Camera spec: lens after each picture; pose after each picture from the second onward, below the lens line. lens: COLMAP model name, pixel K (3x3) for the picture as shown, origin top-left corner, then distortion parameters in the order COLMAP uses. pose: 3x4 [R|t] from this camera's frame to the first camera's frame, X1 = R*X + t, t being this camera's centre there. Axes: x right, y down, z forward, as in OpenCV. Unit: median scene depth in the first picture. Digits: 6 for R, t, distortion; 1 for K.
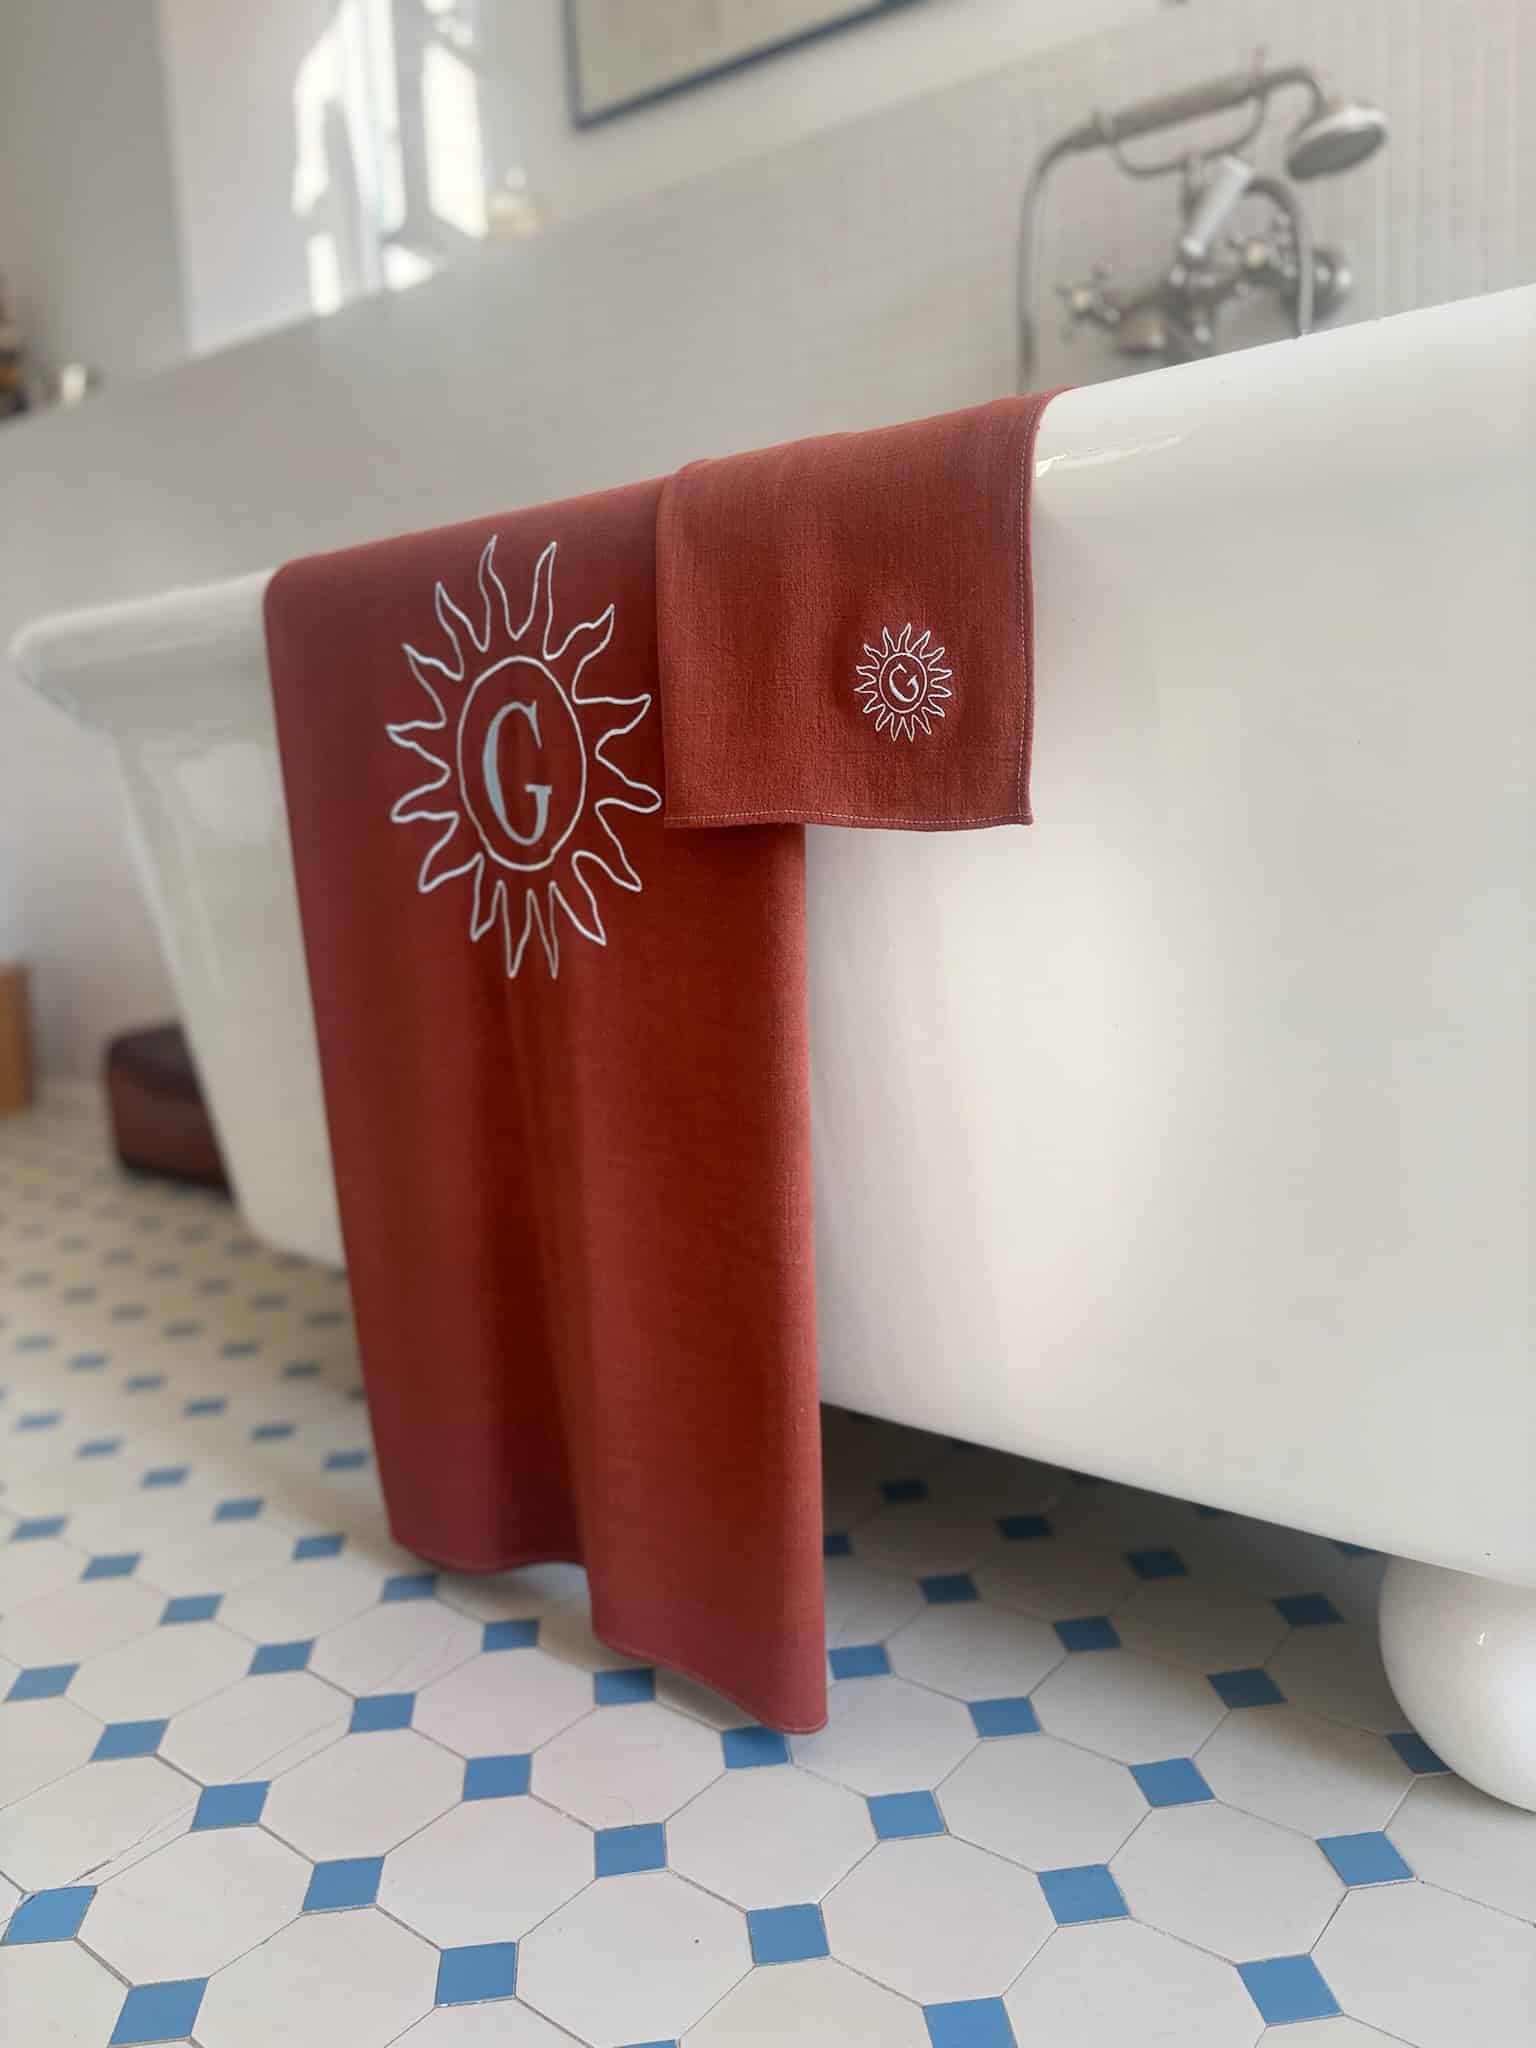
lens RADIAL K [[1586.1, 0, 768.2], [0, 1586.1, 1031.8], [0, 0, 1]] dist [0.016067, -0.019435]
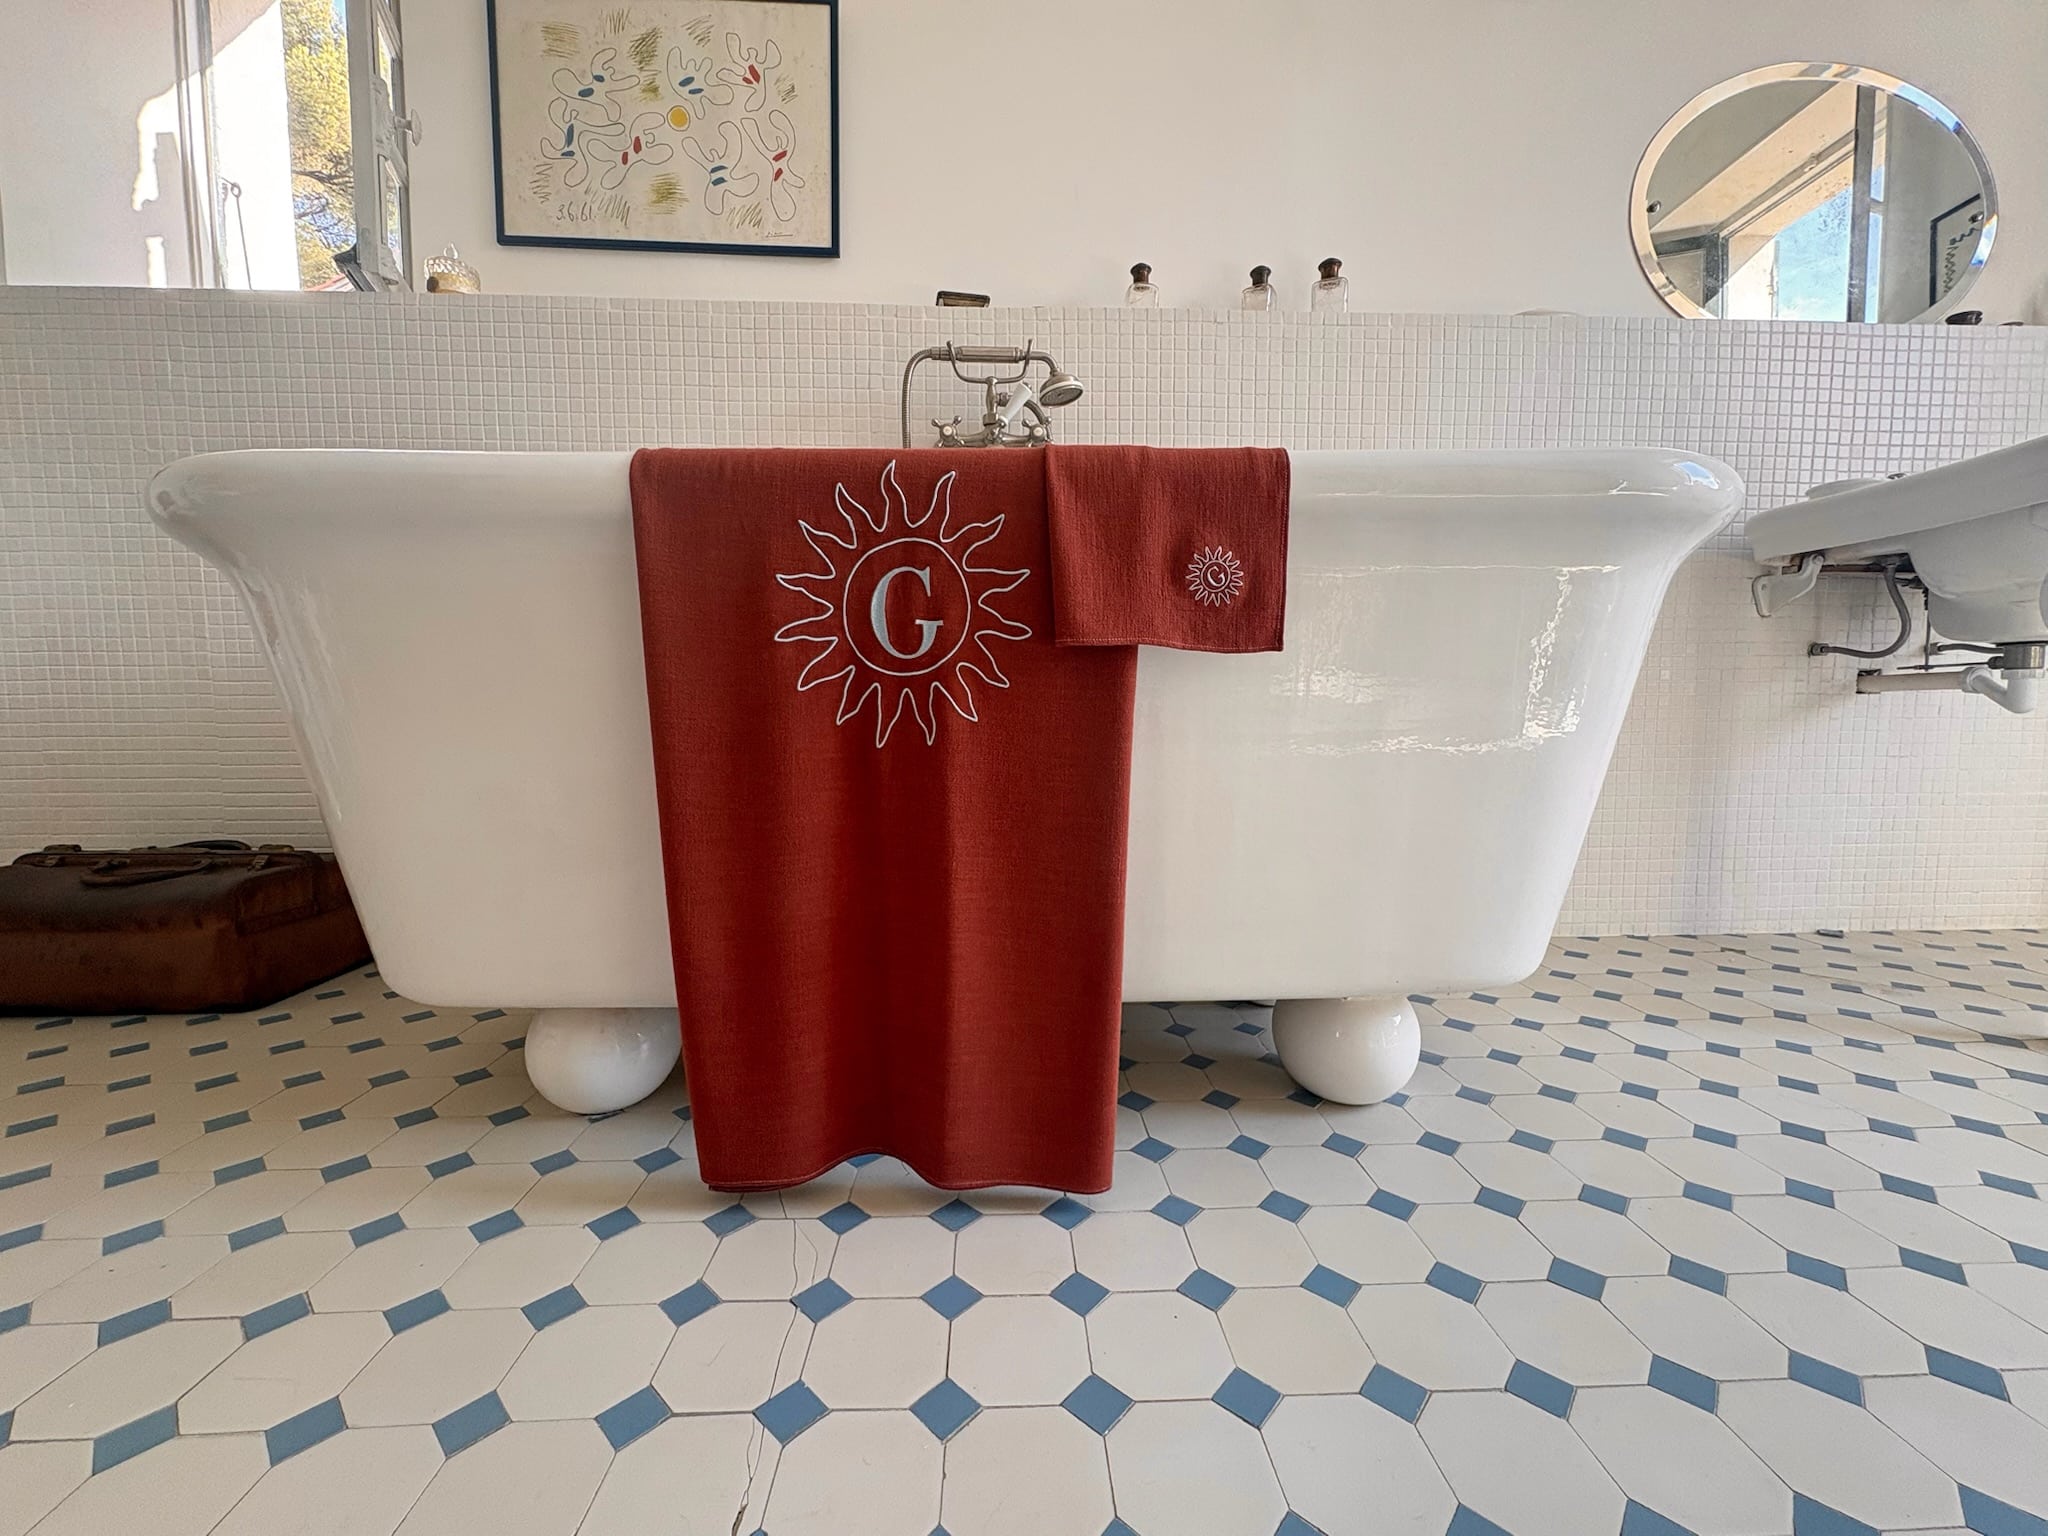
lens RADIAL K [[822.4, 0, 1027.6], [0, 822.4, 758.8], [0, 0, 1]] dist [0.001459, 0.001105]
pose [[0.748500, 0.004844, 0.663117, -0.619086], [0.074664, 0.992999, -0.091532, 0.062927], [-0.658918, 0.118023, 0.742898, 0.355410]]
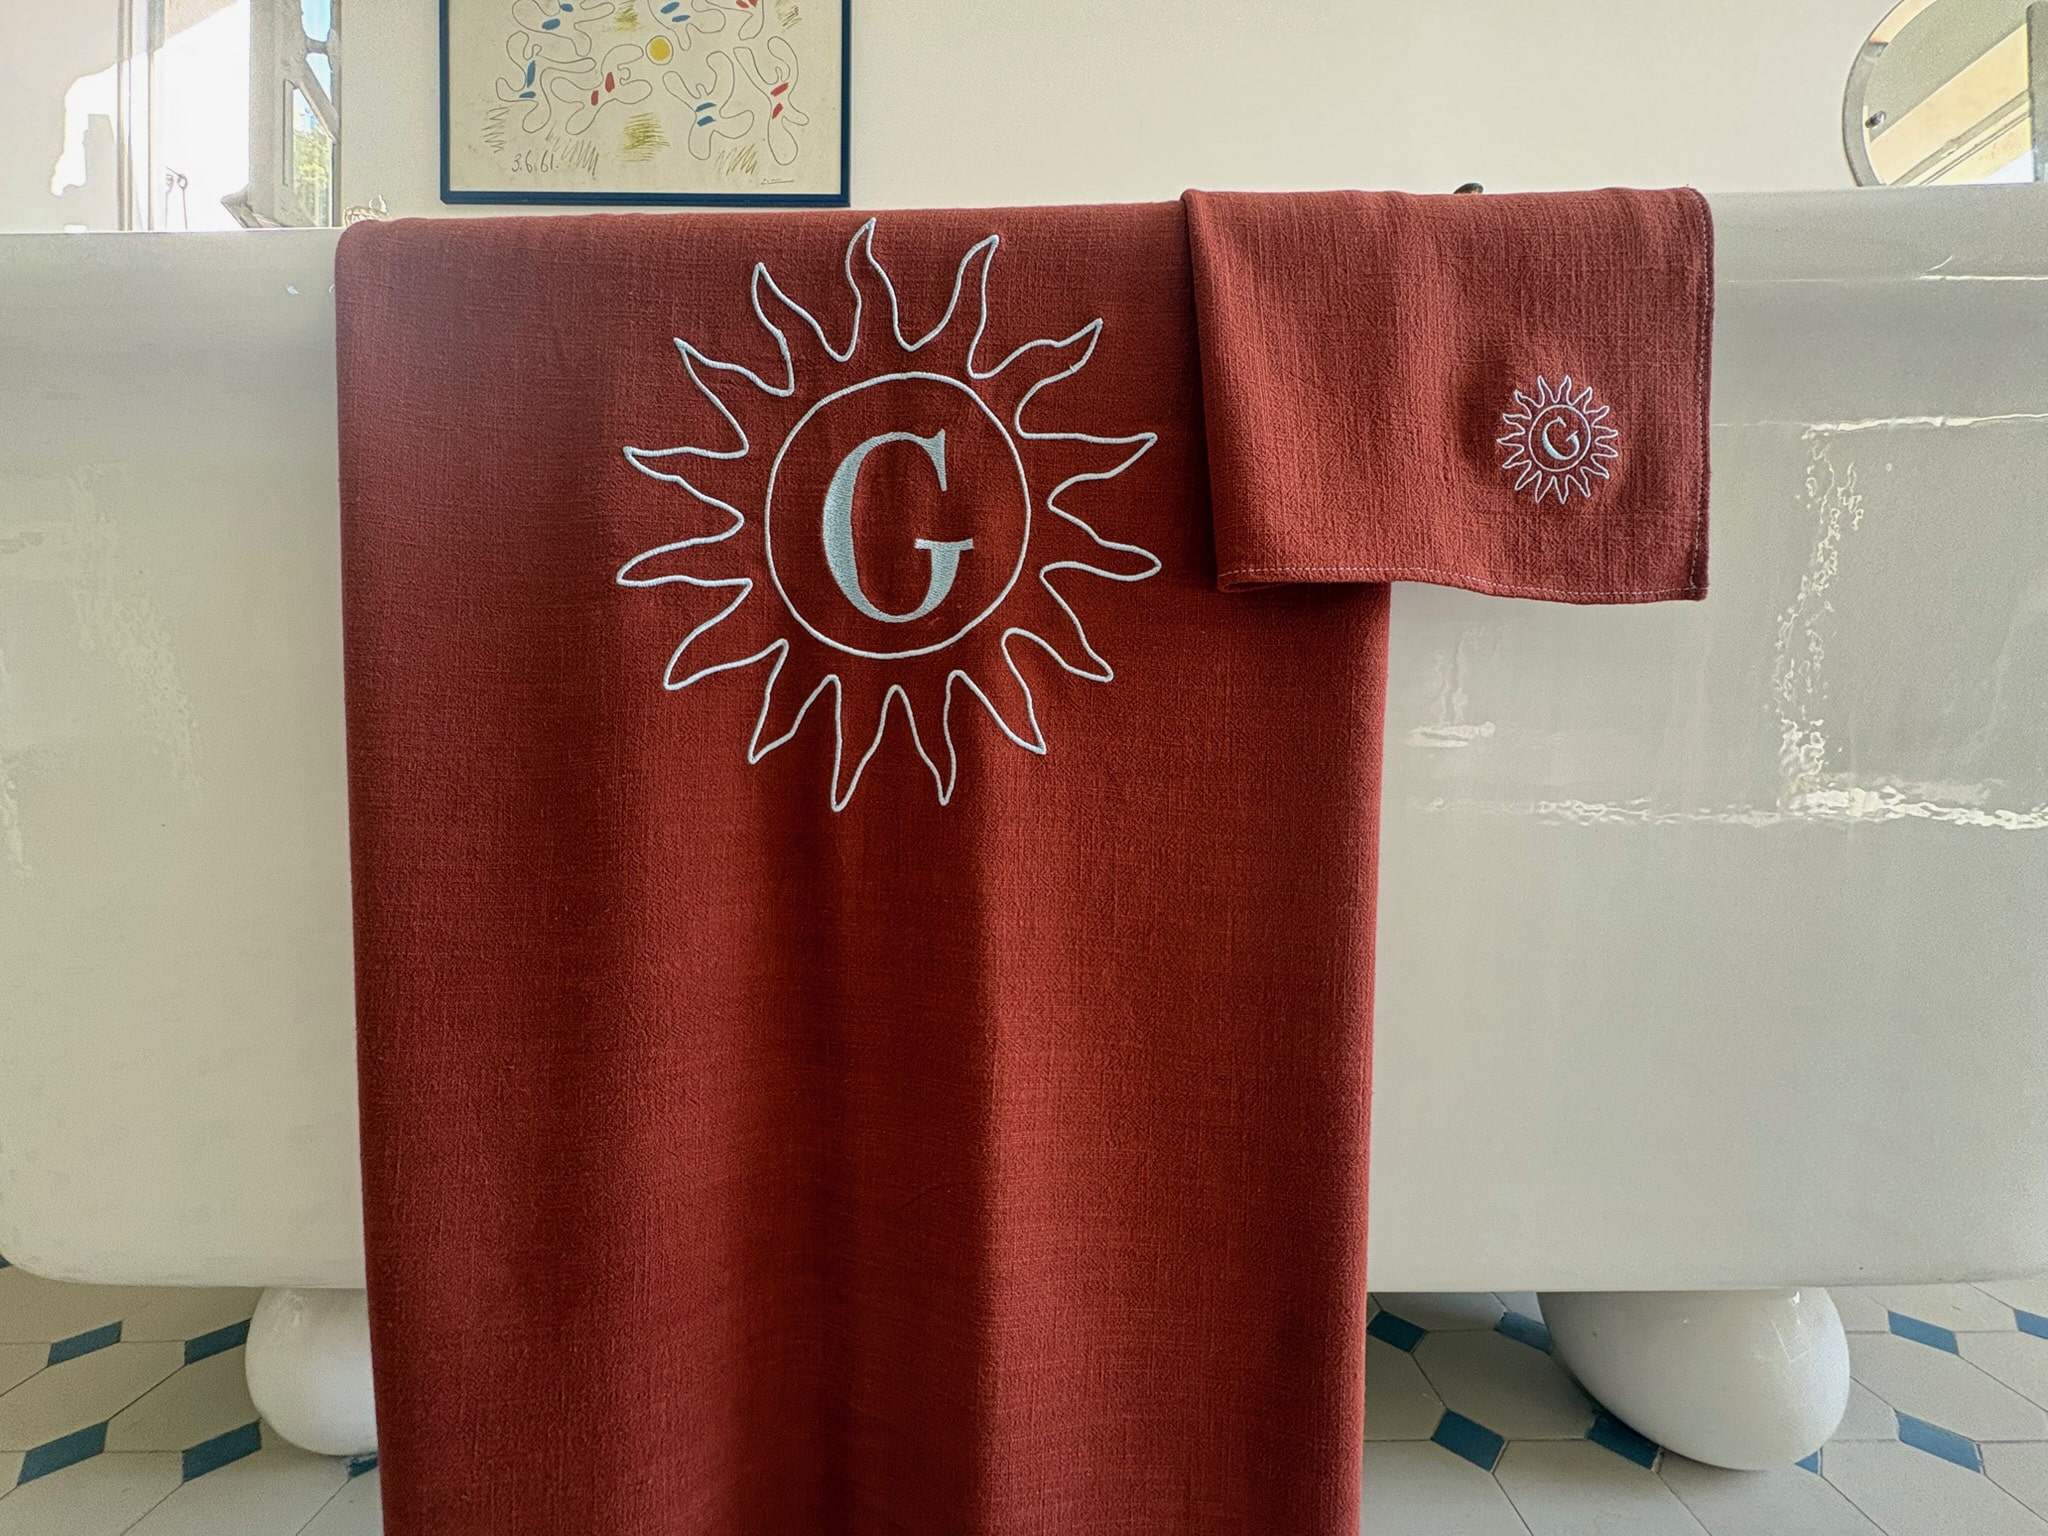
lens RADIAL K [[822.4, 0, 1030.4], [0, 822.4, 751.4], [0, 0, 1]] dist [0.001459, 0.001105]
pose [[0.772130, 0.055007, 0.633080, -0.355570], [0.073876, 0.981721, -0.175402, 0.011448], [-0.631156, 0.182202, 0.753953, 0.716362]]
